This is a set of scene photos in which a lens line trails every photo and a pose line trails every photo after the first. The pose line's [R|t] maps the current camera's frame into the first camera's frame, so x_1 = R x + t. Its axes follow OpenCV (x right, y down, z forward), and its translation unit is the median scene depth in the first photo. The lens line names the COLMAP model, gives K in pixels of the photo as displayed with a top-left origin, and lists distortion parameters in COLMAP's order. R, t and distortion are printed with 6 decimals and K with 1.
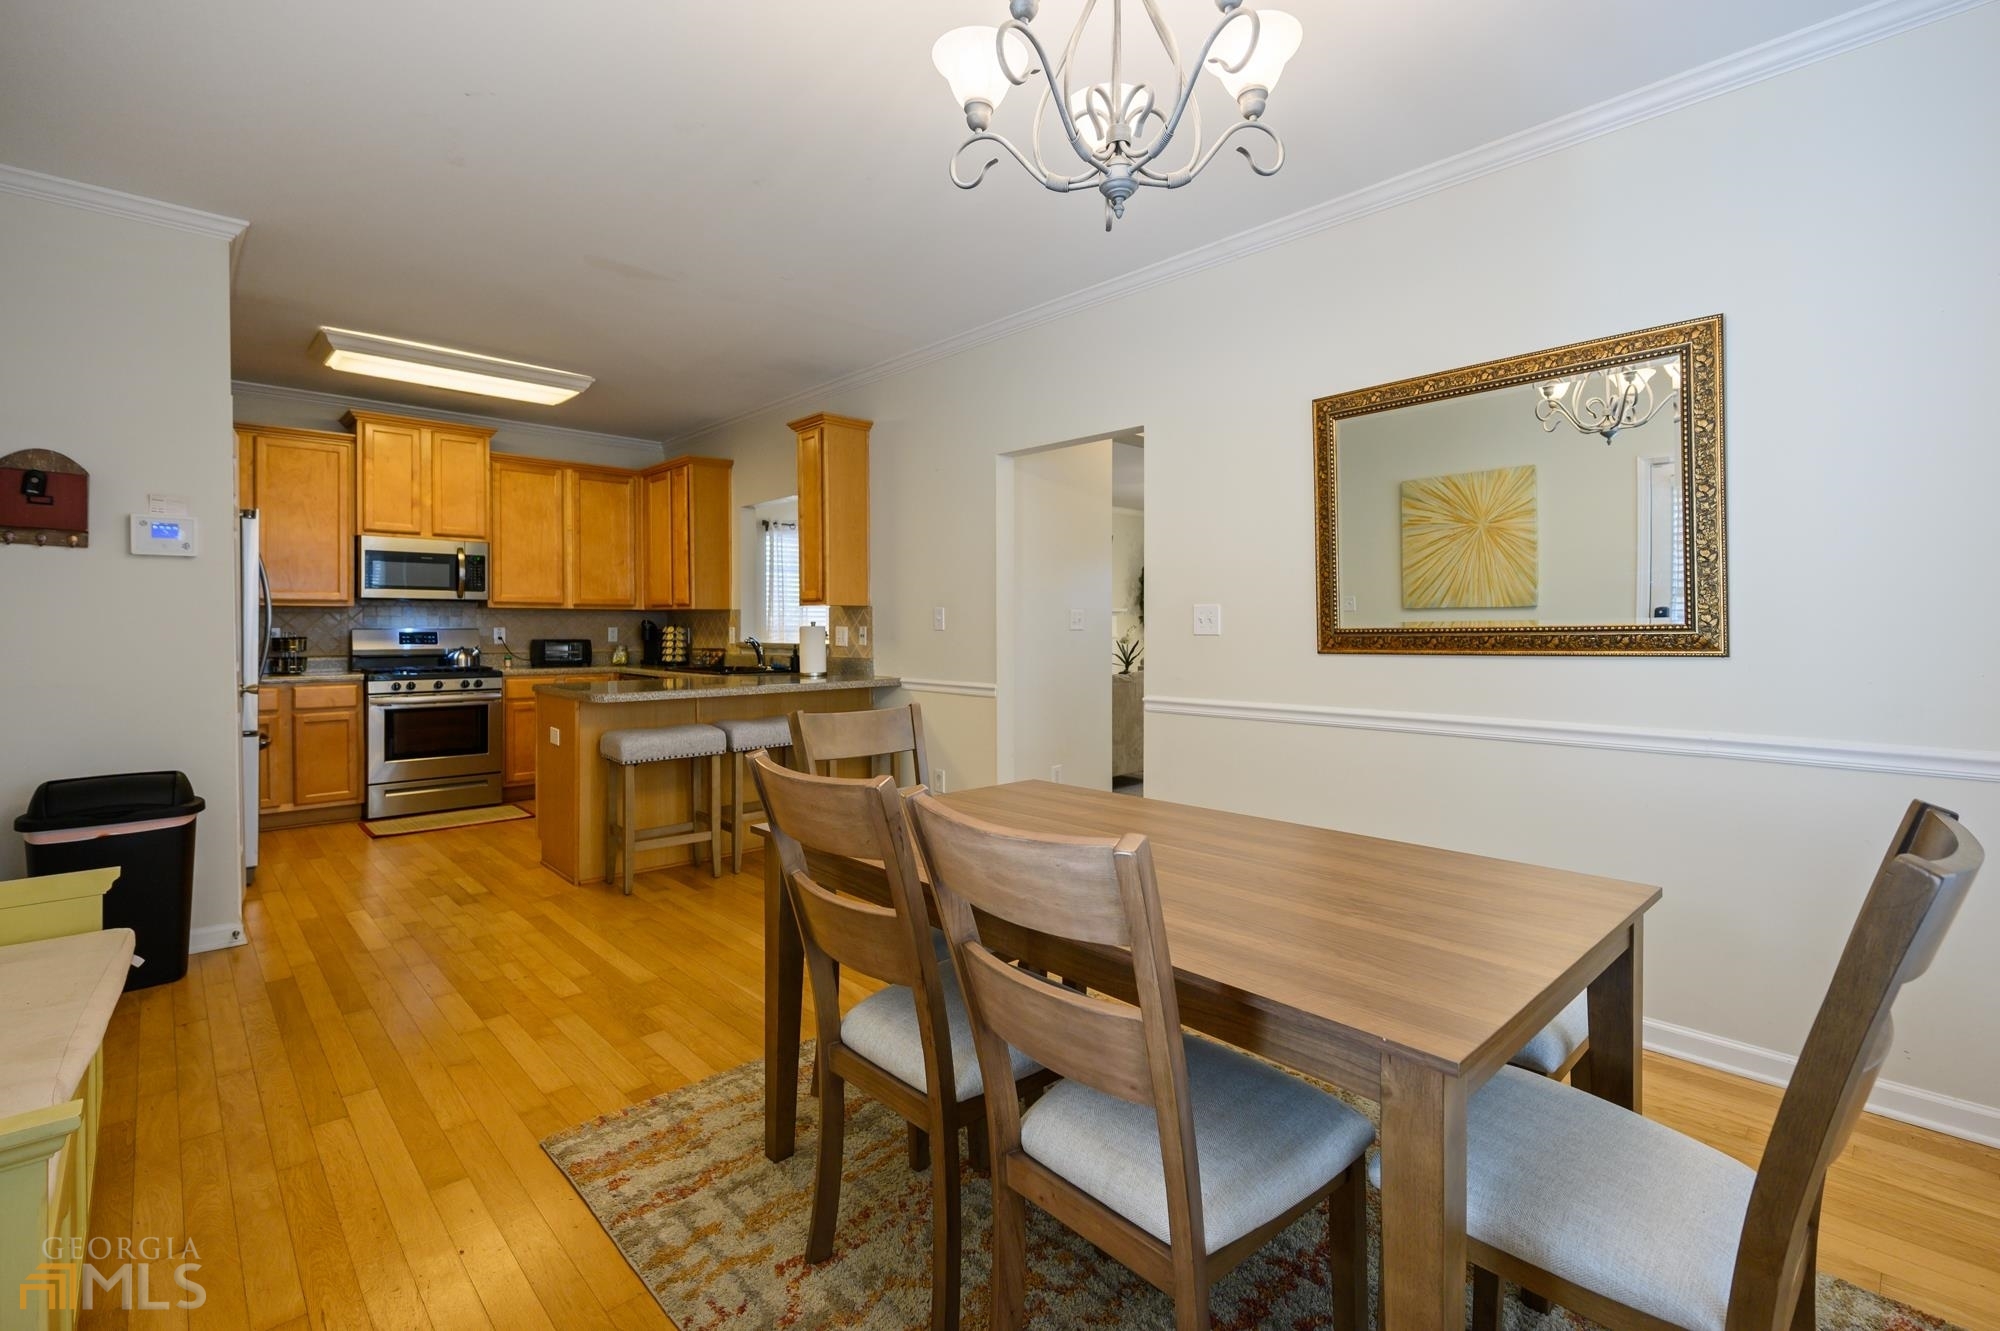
lens RADIAL K [[909.3, 0, 1004.8], [0, 909.3, 632.1], [0, 0, 1]] dist [-0.001307, -0.000112]
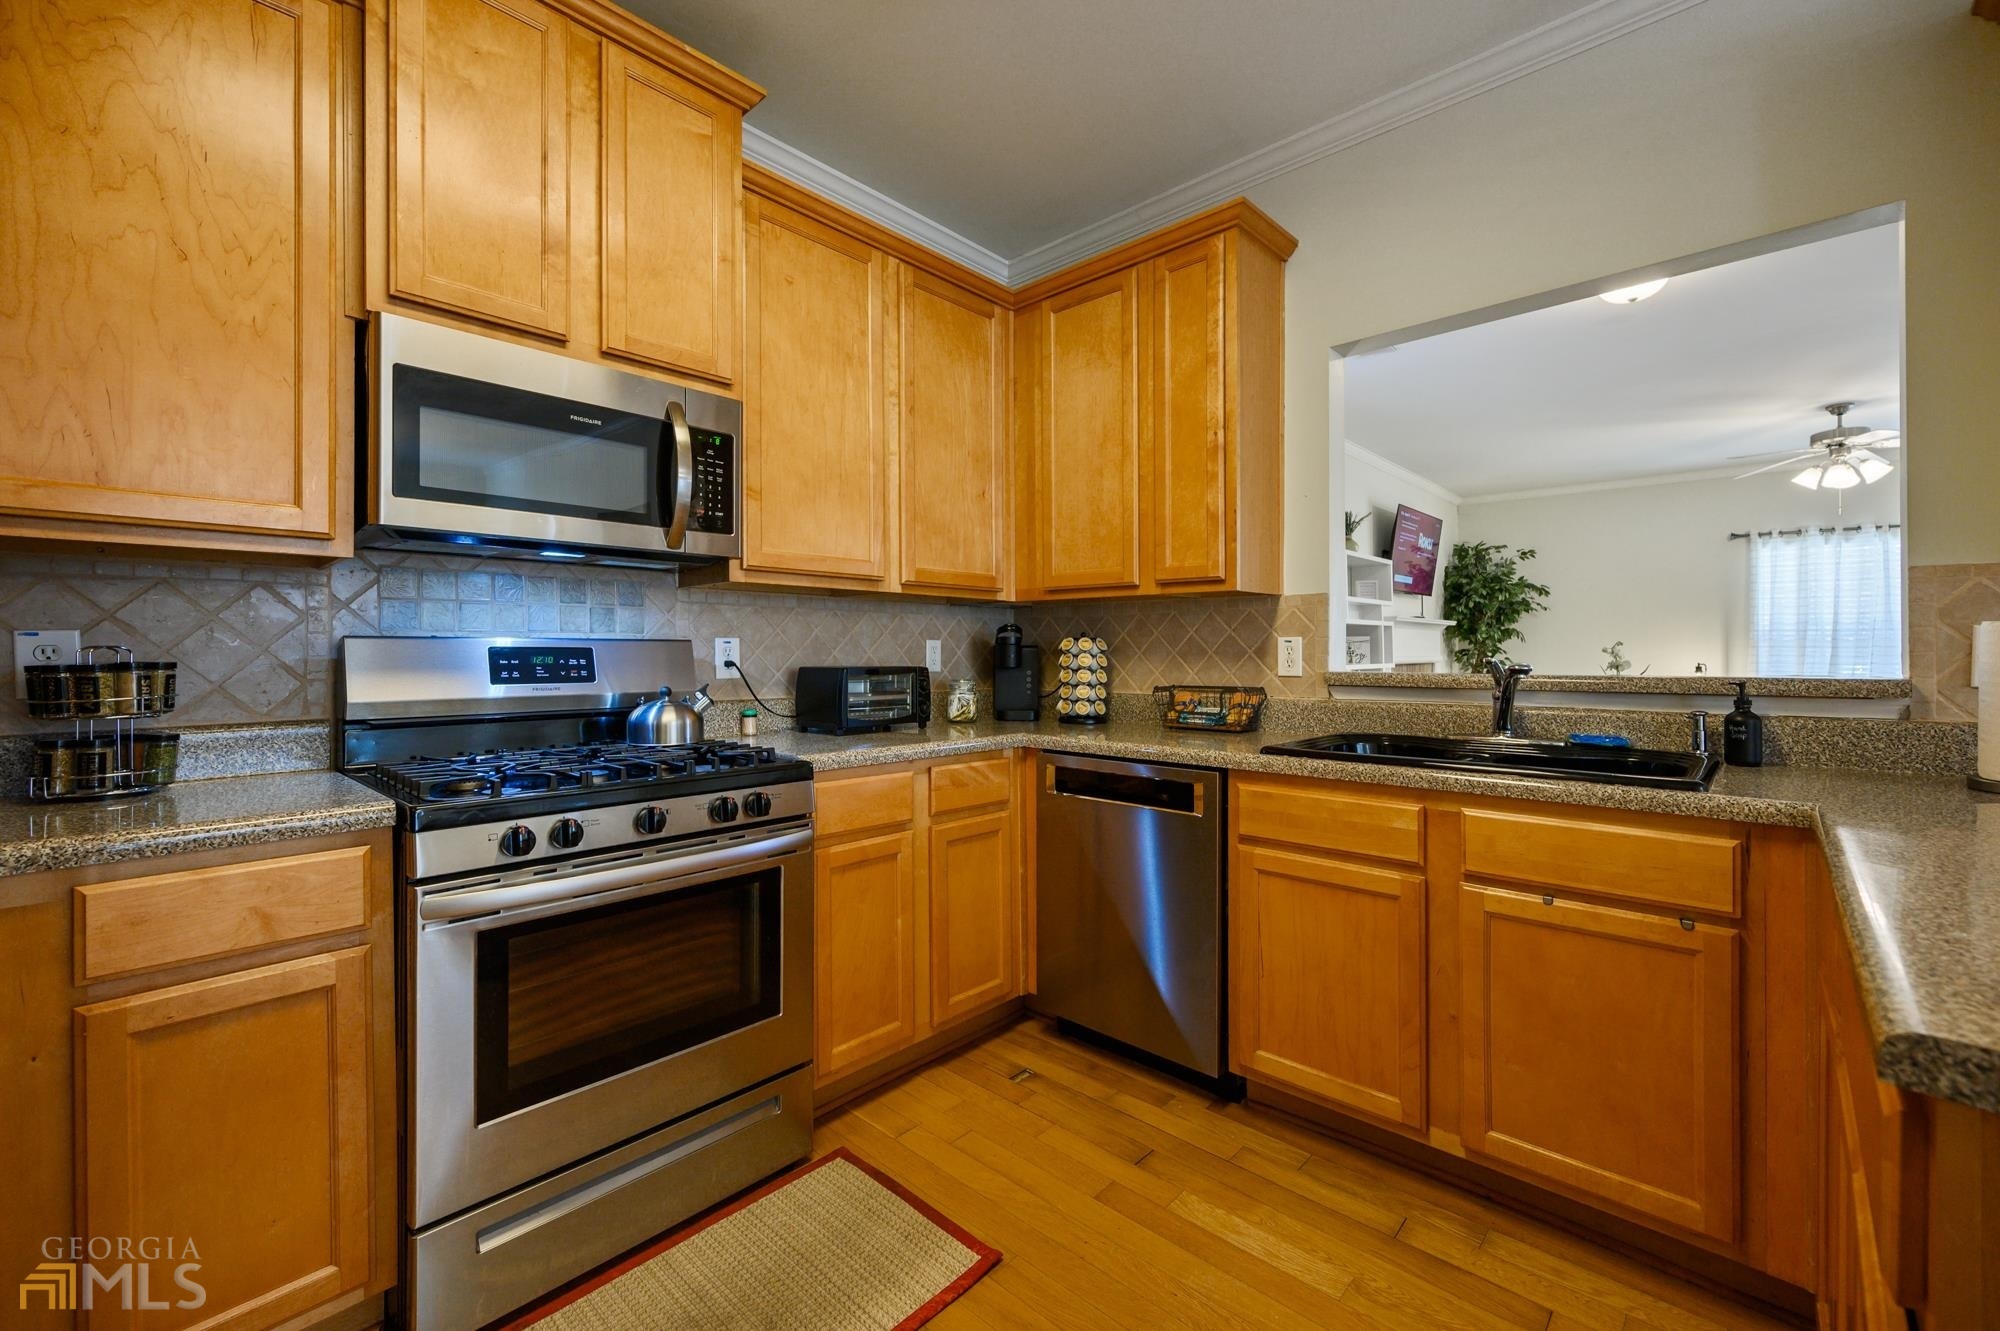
lens RADIAL K [[810.2, 0, 1007.1], [0, 810.2, 653.9], [0, 0, 1]] dist [-0.000616, -0.001299]
pose [[0.997315, -0.001633, 0.073207, -0.525315], [0.001929, 0.999990, -0.003967, 0.004344], [-0.073200, 0.004098, 0.997309, 0.724843]]
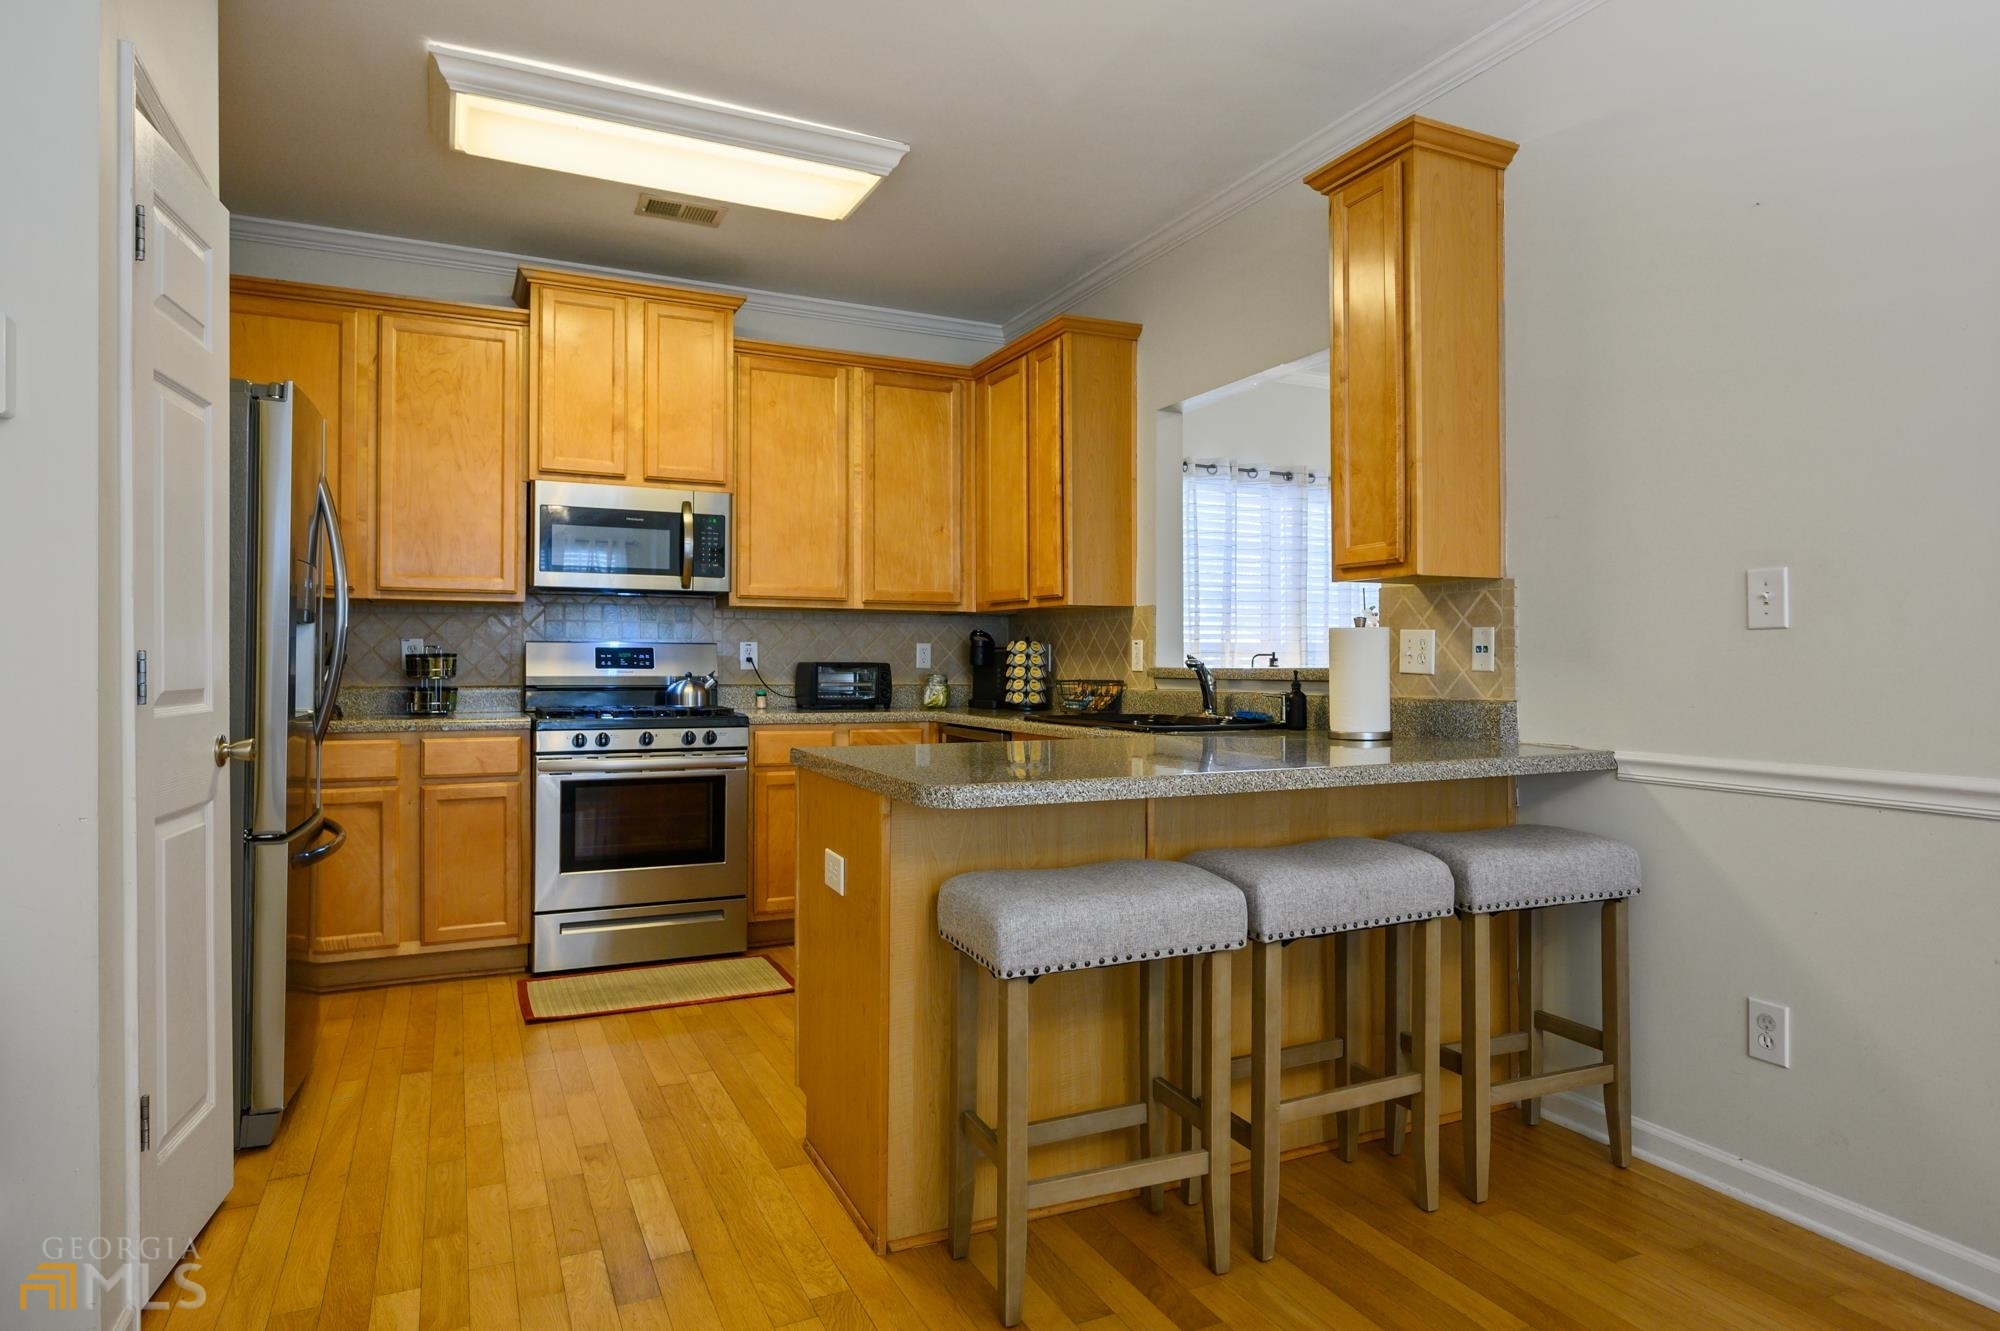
lens RADIAL K [[1151.1, 0, 1000.7], [0, 1151.1, 655.4], [0, 0, 1]] dist [-0.001869, -0.000065]
pose [[0.951431, 0.000843, -0.307862, -0.193769], [-0.004737, 0.999918, -0.011903, 0.013752], [0.307826, 0.012783, 0.951357, 0.386974]]
